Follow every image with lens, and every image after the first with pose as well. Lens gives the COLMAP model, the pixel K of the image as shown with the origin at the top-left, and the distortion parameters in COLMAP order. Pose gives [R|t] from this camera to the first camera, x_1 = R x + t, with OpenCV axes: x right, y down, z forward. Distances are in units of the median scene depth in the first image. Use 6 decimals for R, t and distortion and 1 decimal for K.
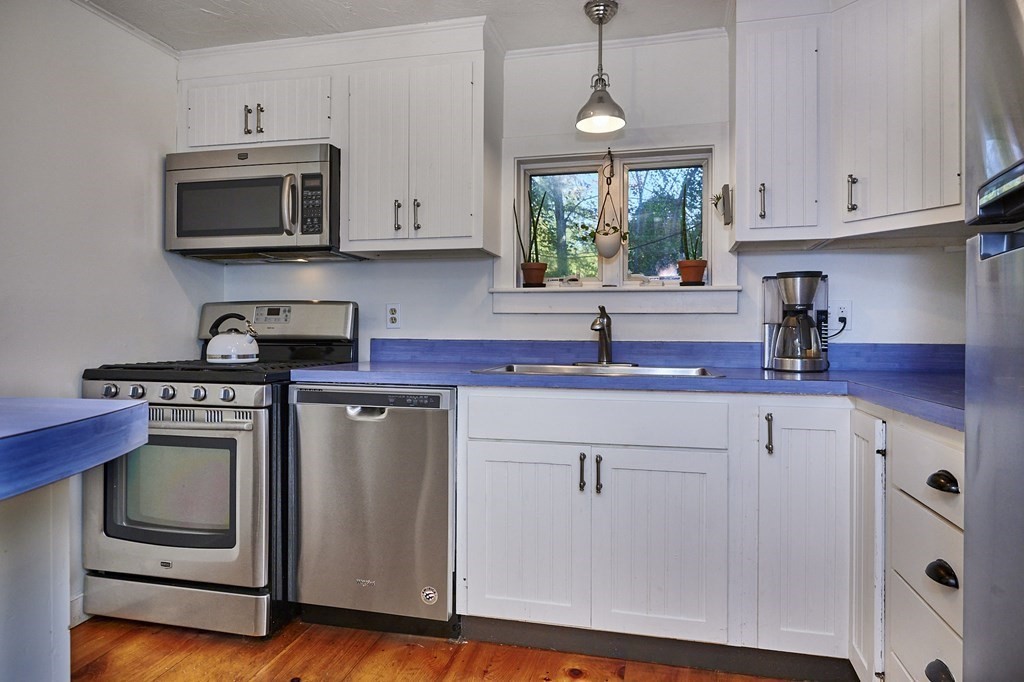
lens RADIAL K [[605.8, 0, 512.6], [0, 605.8, 327.8], [0, 0, 1]] dist [0.001256, 0.000311]
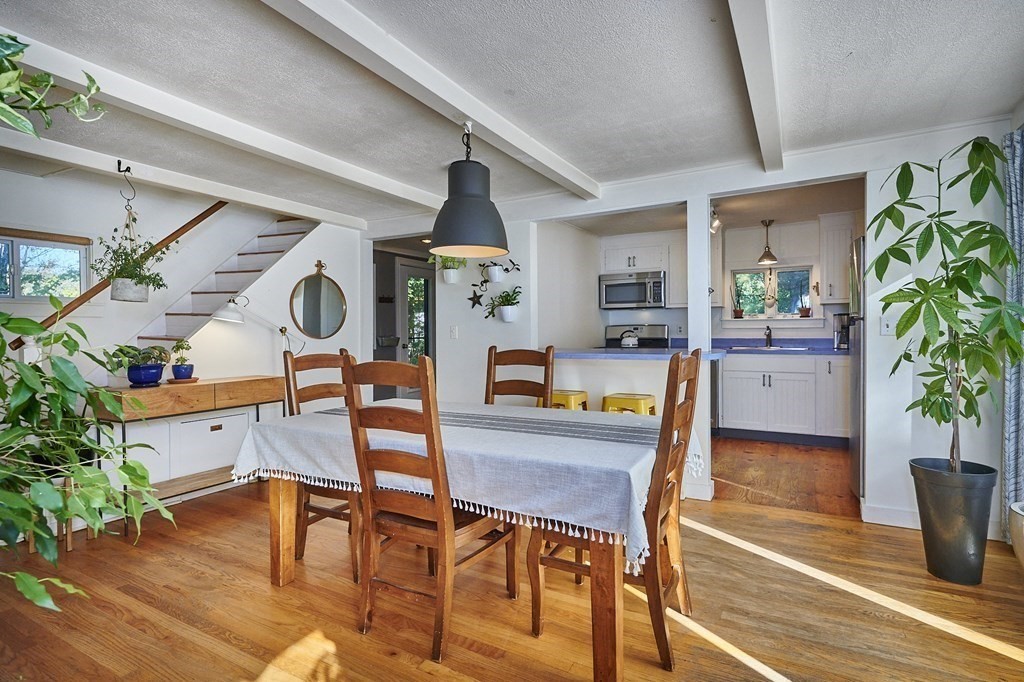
lens RADIAL K [[510.2, 0, 512.0], [0, 510.2, 341.0], [0, 0, 1]] dist [-0.001062, -0.000172]
pose [[0.964332, -0.009146, -0.264537, -0.360743], [0.015562, 0.999633, 0.022169, -0.036646], [0.264237, -0.025495, 0.964121, -1.539414]]
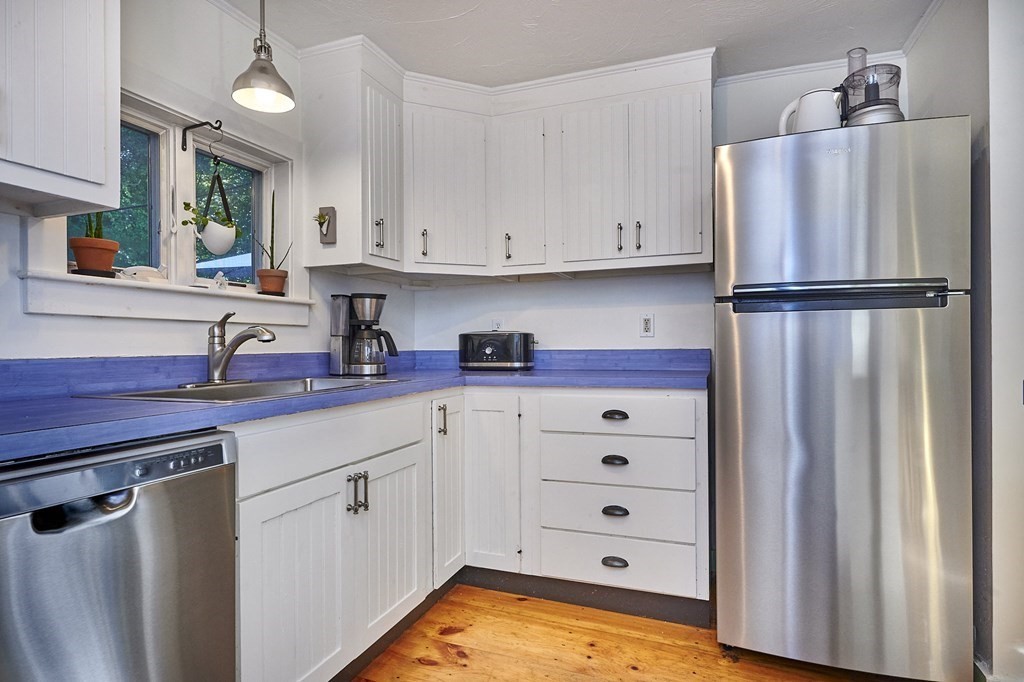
lens RADIAL K [[561.3, 0, 512.0], [0, 561.3, 341.0], [0, 0, 1]] dist [0.003031, 0.000038]
pose [[0.110004, -0.000473, 0.993931, -0.574397], [-0.000387, 1.000000, 0.000519, 0.002689], [-0.993931, -0.000442, 0.110004, 0.536339]]
